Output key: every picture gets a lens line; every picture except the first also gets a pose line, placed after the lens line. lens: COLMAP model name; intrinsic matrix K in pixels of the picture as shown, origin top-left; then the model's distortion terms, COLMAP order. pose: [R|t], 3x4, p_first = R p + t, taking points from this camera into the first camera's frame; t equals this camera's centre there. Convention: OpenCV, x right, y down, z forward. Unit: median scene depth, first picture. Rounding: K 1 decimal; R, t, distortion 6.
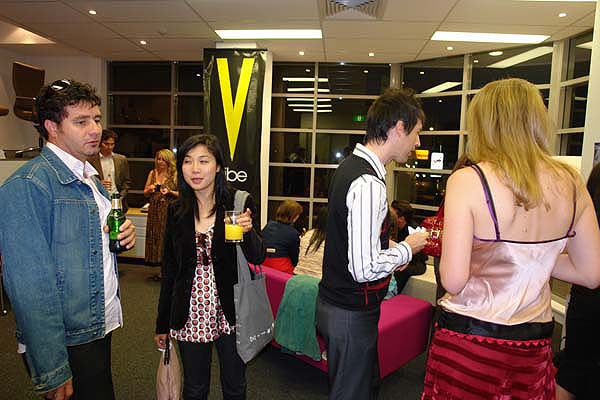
lens RADIAL K [[418.0, 0, 300.0], [0, 418.0, 200.0], [0, 0, 1]] dist [-0.081993, -0.000801]
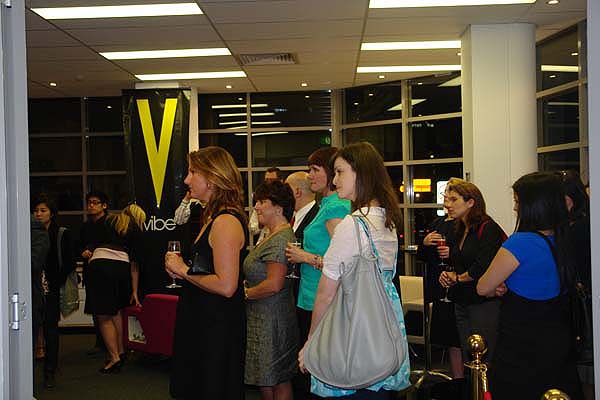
lens RADIAL K [[749.6, 0, 300.0], [0, 749.6, 200.0], [0, 0, 1]] dist [0.005642, 0.016241]
pose [[0.997242, -0.058669, 0.045457, 0.072580], [0.062869, 0.993270, -0.097270, 0.066893], [-0.039444, 0.099859, 0.994219, -0.646941]]
